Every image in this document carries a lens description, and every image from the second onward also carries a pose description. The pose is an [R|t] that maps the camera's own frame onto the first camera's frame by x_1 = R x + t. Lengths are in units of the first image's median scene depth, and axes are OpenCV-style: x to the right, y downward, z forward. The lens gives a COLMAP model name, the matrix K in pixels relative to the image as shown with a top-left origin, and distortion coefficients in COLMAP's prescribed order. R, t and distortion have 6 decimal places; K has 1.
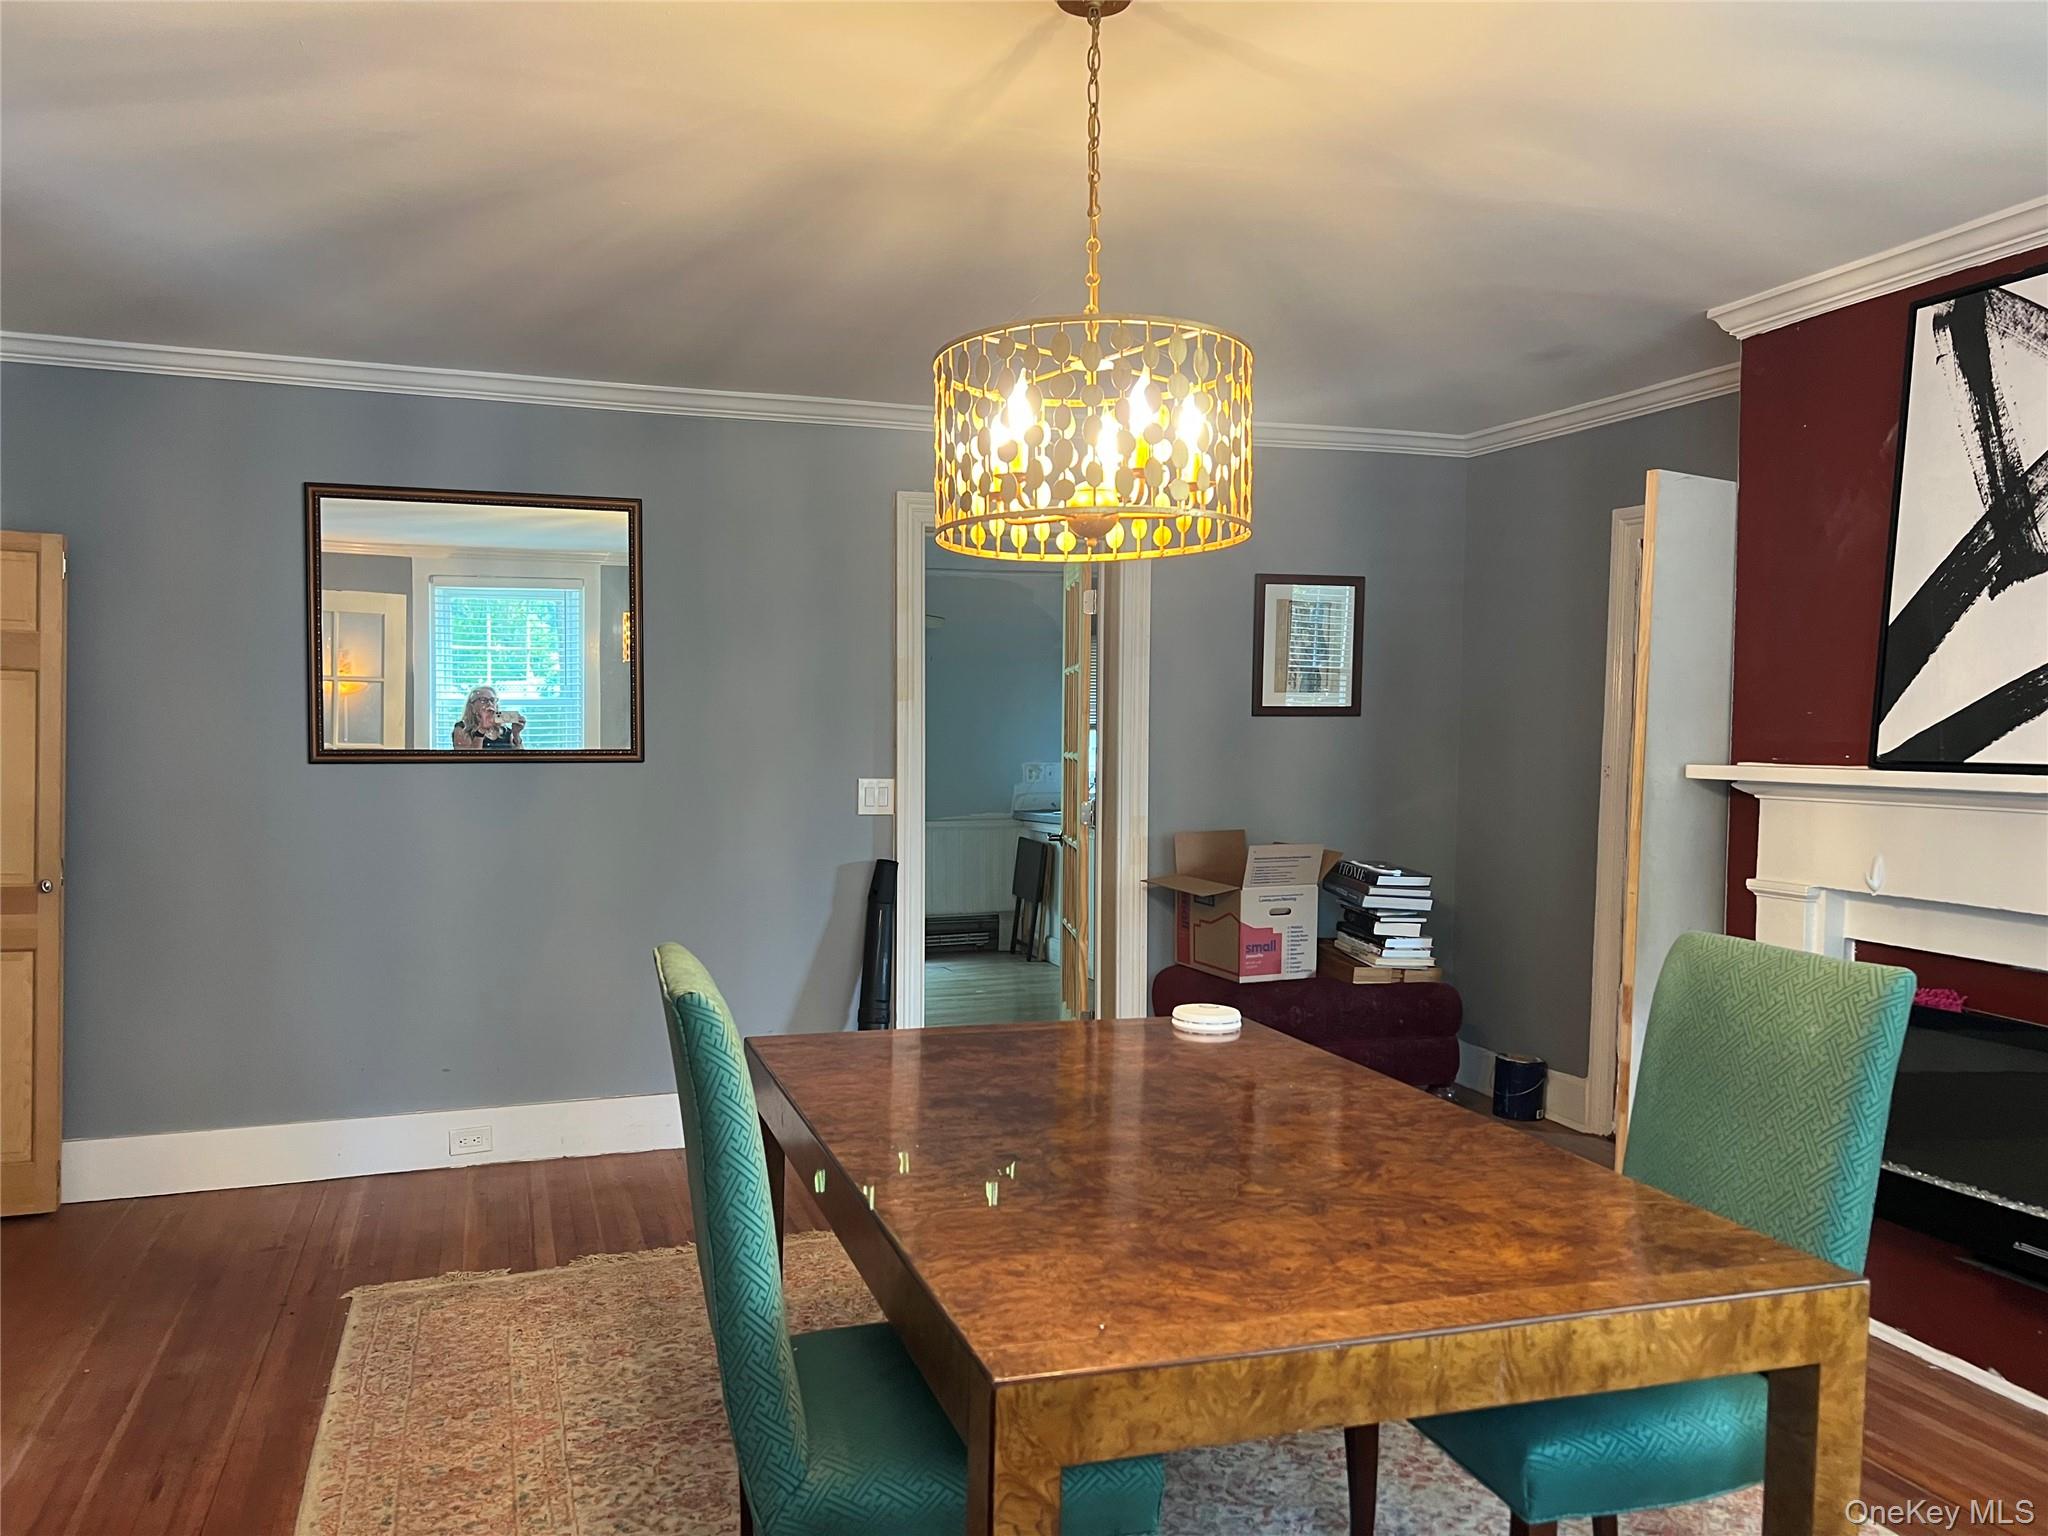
lens RADIAL K [[1552.8, 0, 1021.5], [0, 1552.8, 777.4], [0, 0, 1]] dist [0.003524, -0.001072]
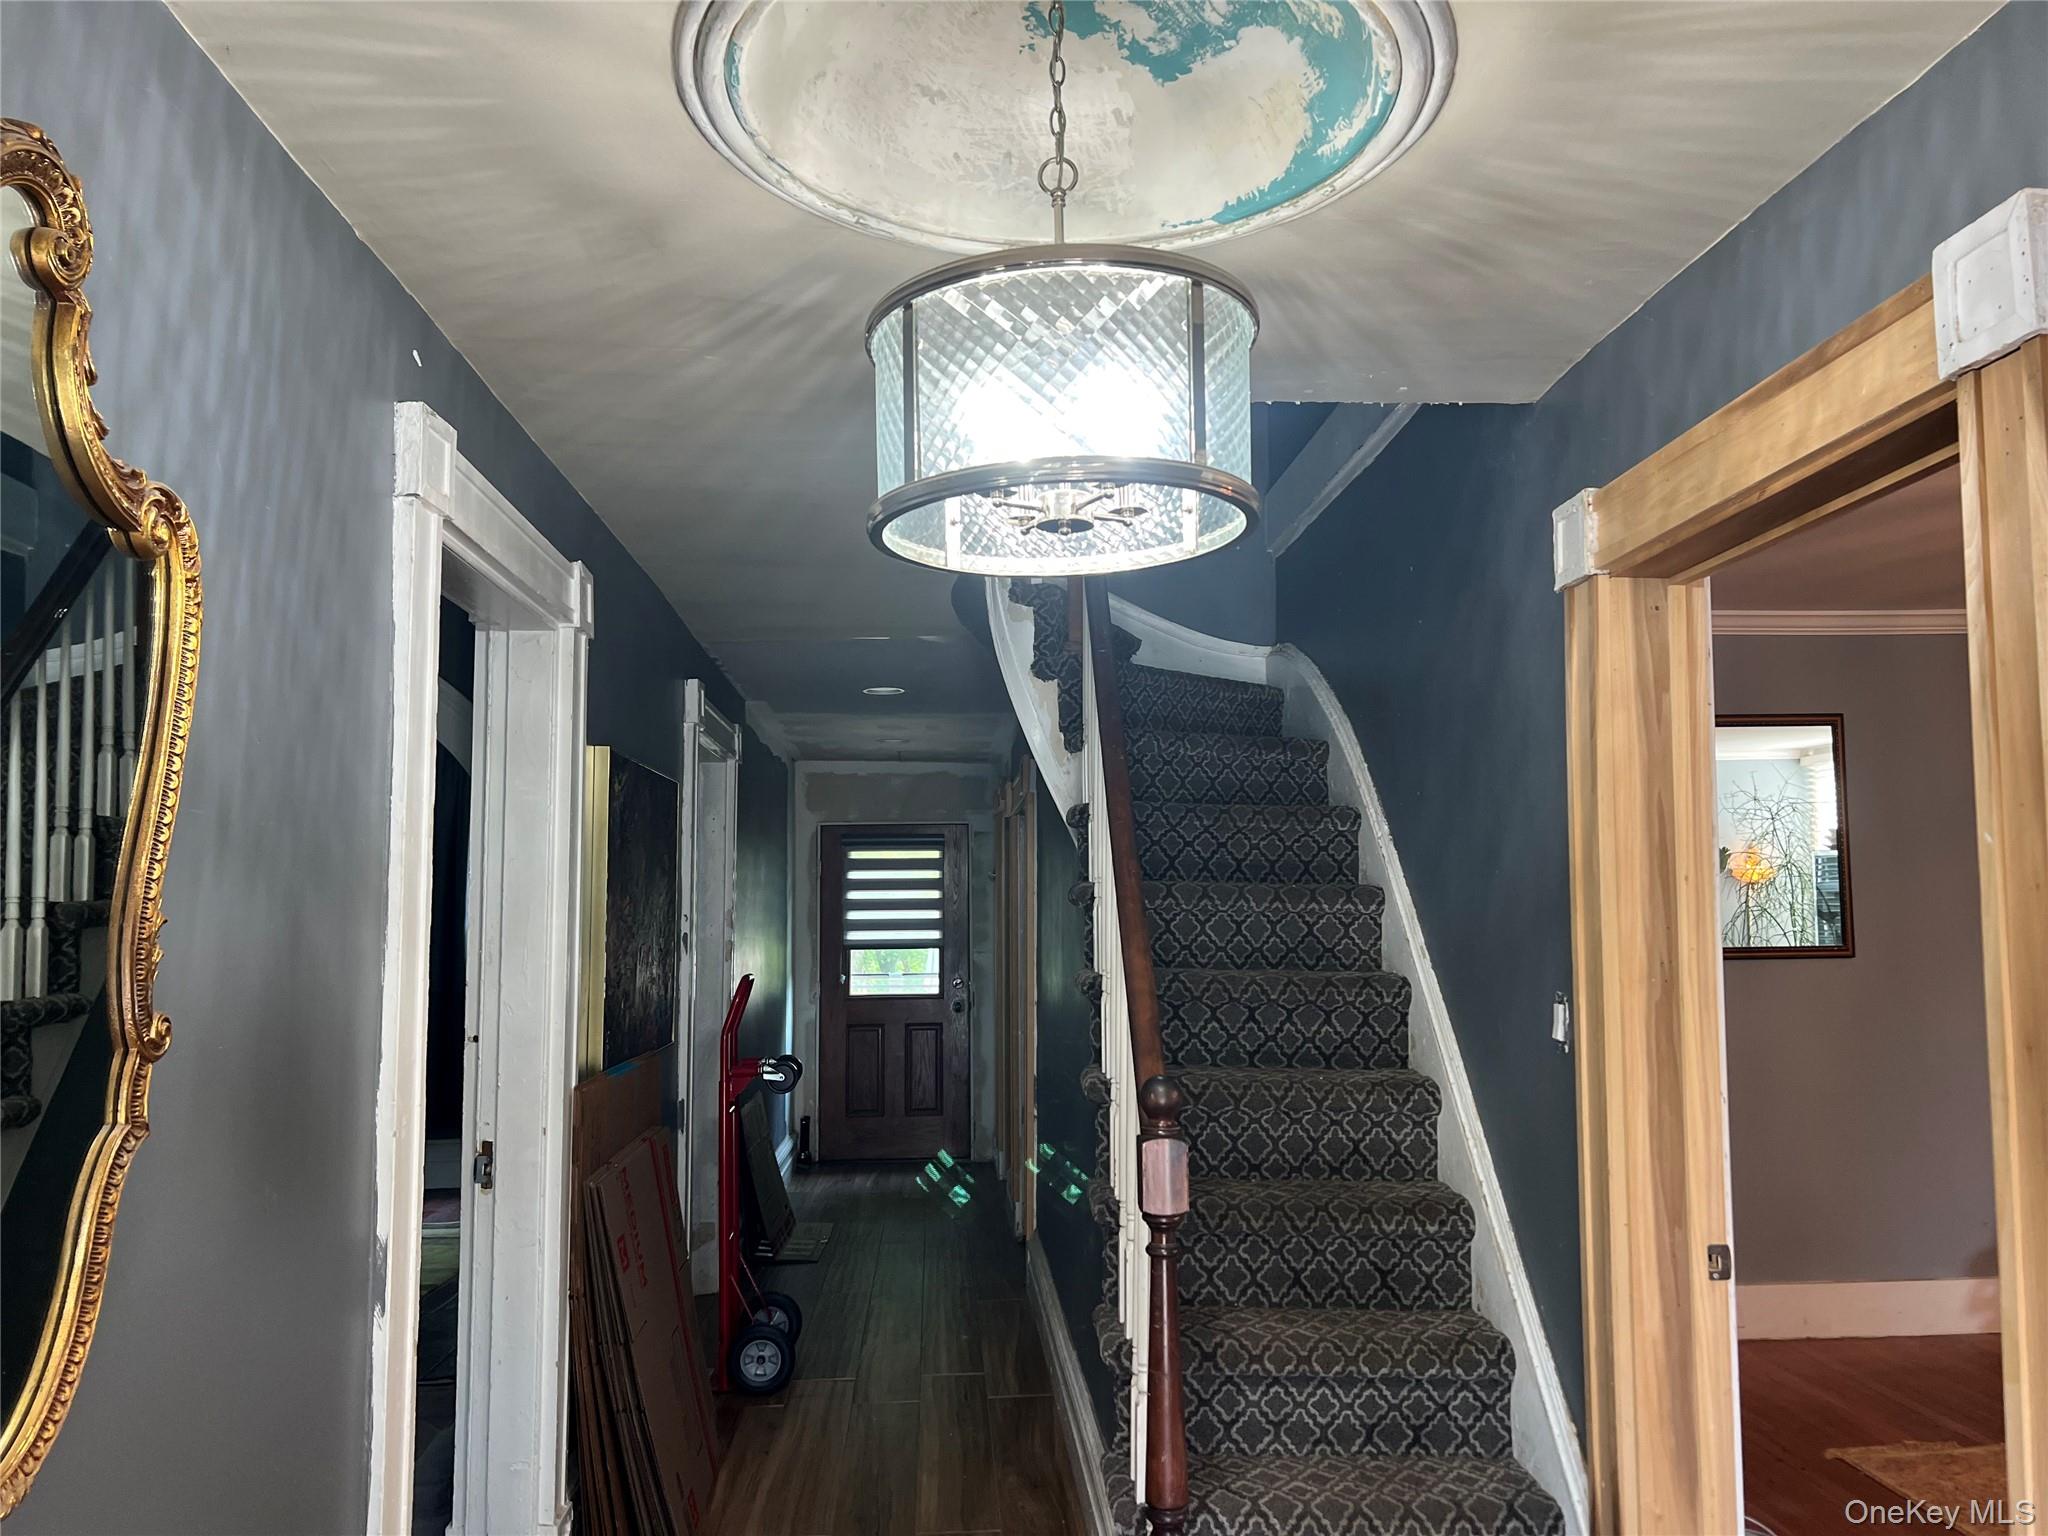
lens RADIAL K [[1552.8, 0, 1025.9], [0, 1552.8, 770.9], [0, 0, 1]] dist [0.003524, -0.001072]
pose [[0.967336, -0.043830, -0.249681, -0.528202], [0.010077, 0.990810, -0.134888, 0.001508], [0.253299, 0.127966, 0.958887, -0.182449]]
